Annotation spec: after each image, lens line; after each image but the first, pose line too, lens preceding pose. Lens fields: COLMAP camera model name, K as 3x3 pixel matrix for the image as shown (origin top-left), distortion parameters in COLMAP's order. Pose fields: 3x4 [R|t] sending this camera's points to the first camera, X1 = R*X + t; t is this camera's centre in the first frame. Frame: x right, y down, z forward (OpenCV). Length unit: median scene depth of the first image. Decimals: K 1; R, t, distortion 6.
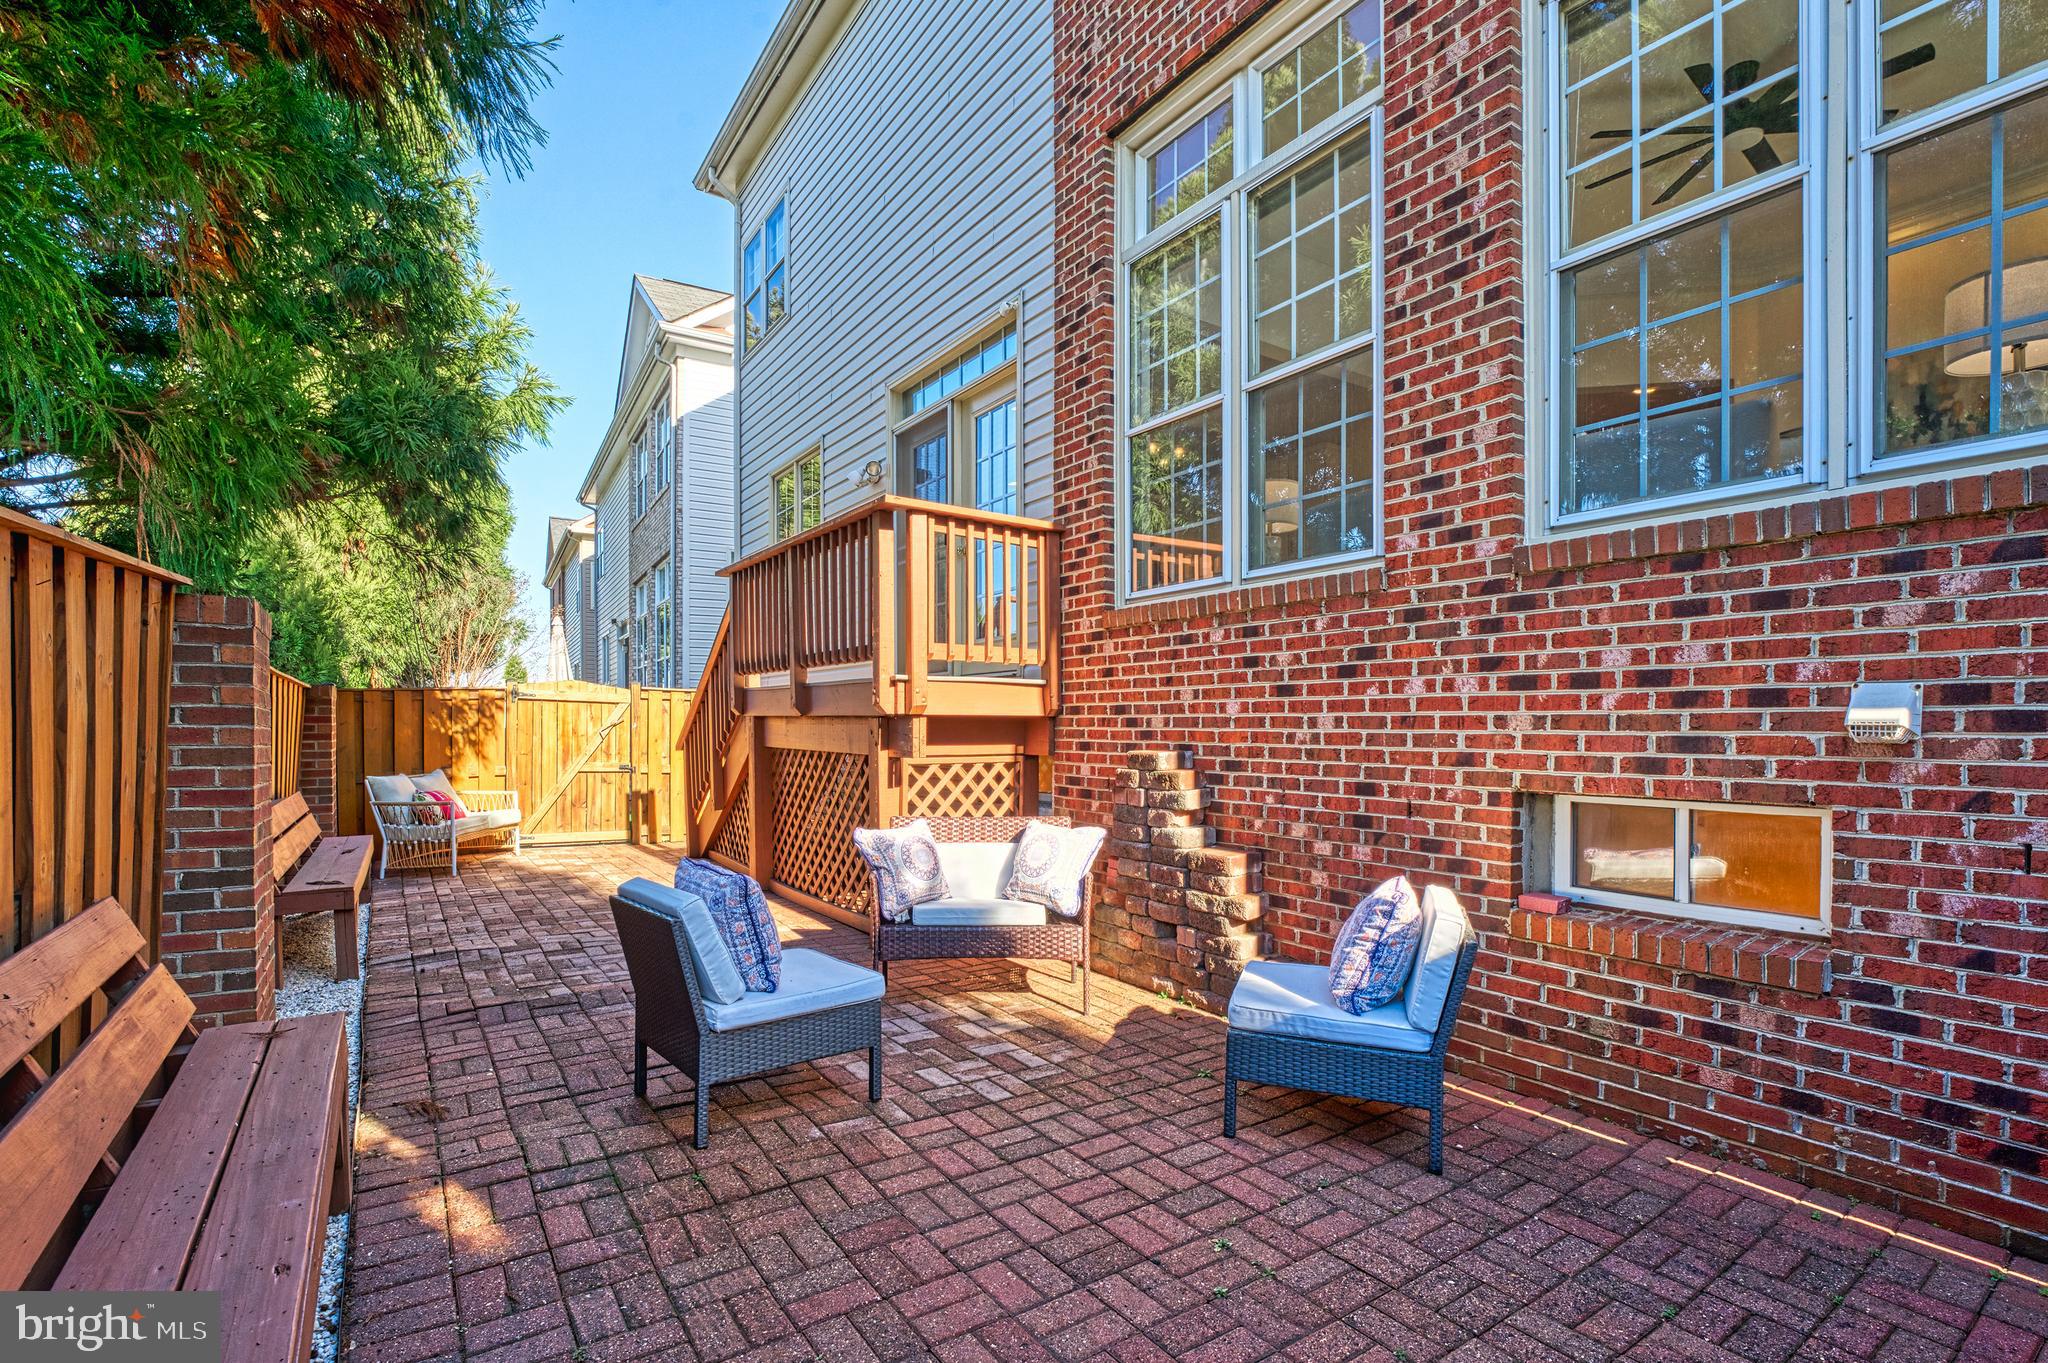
lens RADIAL K [[936.3, 0, 1017.5], [0, 936.3, 717.7], [0, 0, 1]] dist [-0.001040, -0.000173]
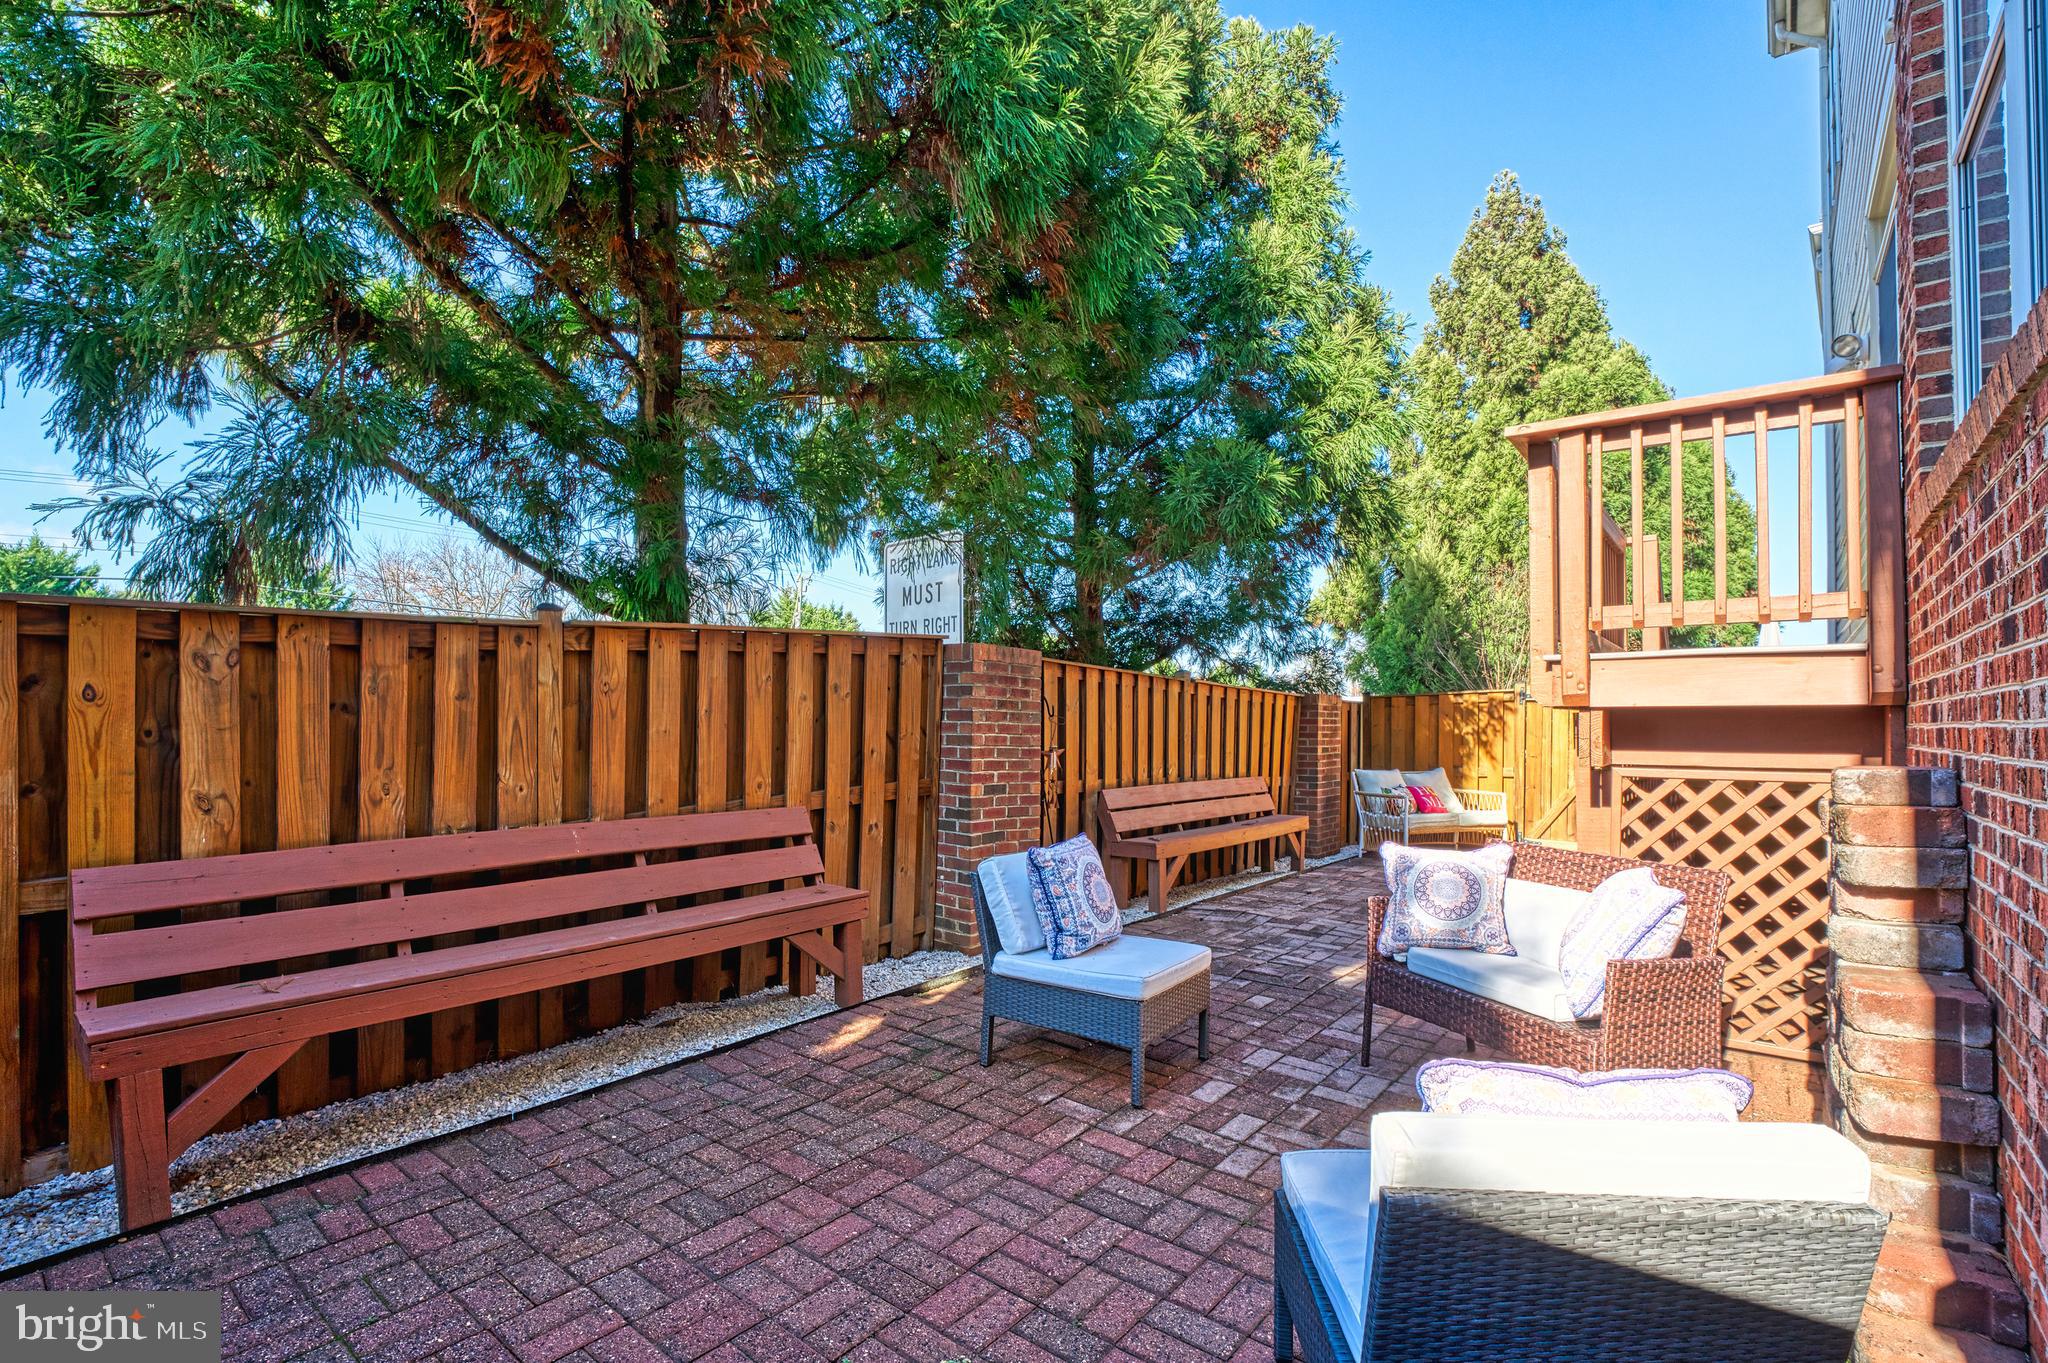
lens RADIAL K [[929.4, 0, 1024.0], [0, 929.4, 681.5], [0, 0, 1]] dist [-0.001513, -0.000221]
pose [[0.297674, -0.047210, -0.953500, 0.449822], [0.003588, 0.998825, -0.048334, 0.010521], [0.954661, 0.010966, 0.297493, 0.361984]]
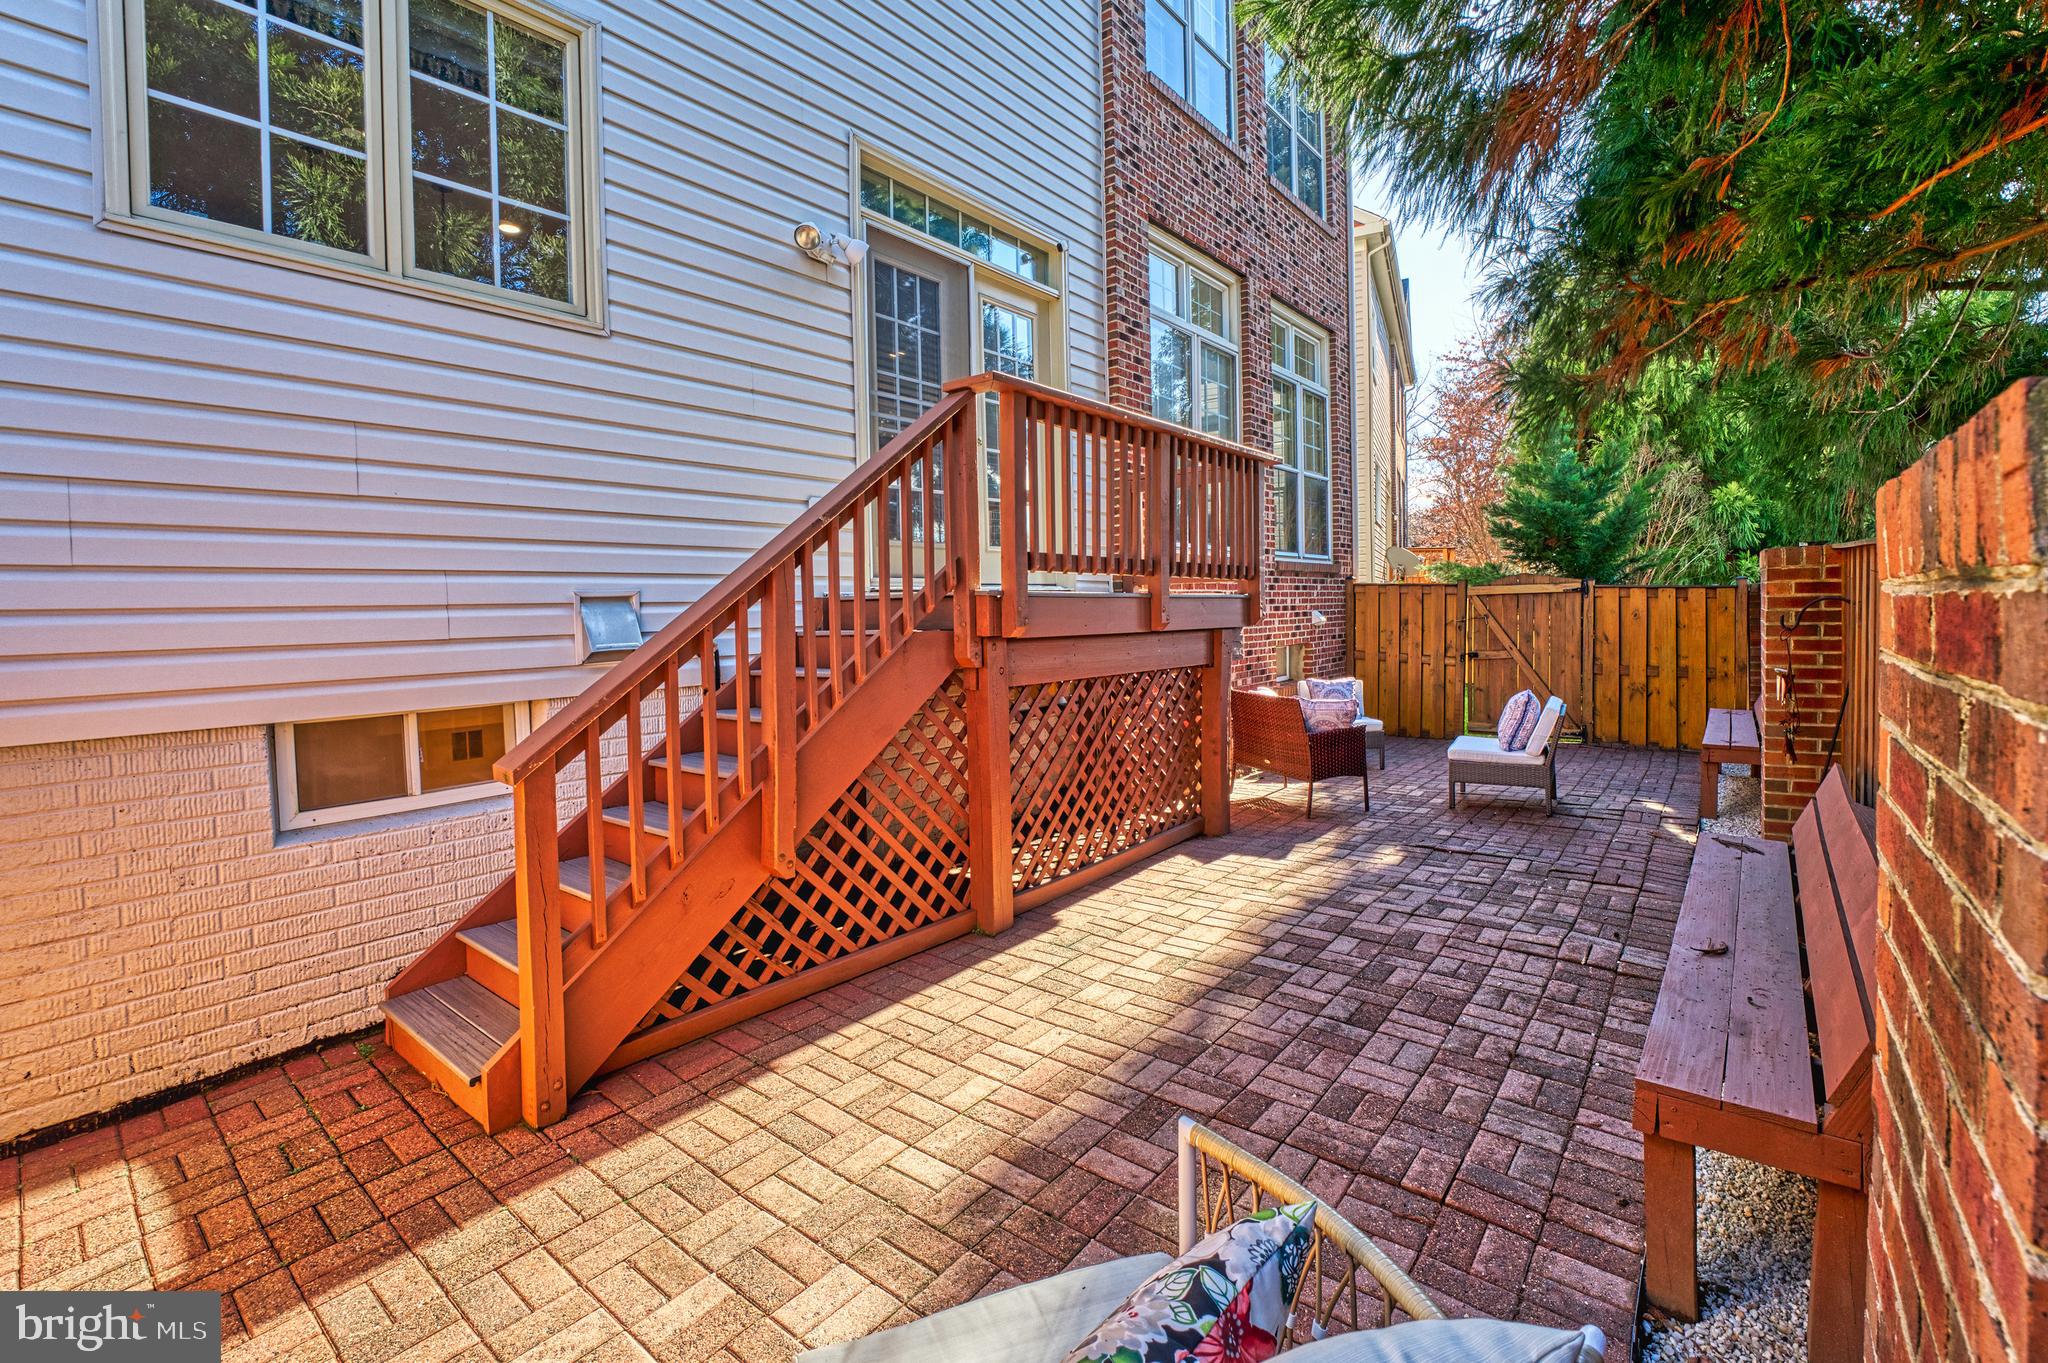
lens RADIAL K [[860.3, 0, 1019.7], [0, 860.3, 617.6], [0, 0, 1]] dist [0.000711, 0.000040]
pose [[-0.273044, -0.012288, 0.961923, -1.125782], [0.020673, 0.999613, 0.018638, -0.040892], [-0.961779, 0.024975, -0.272684, 1.572723]]
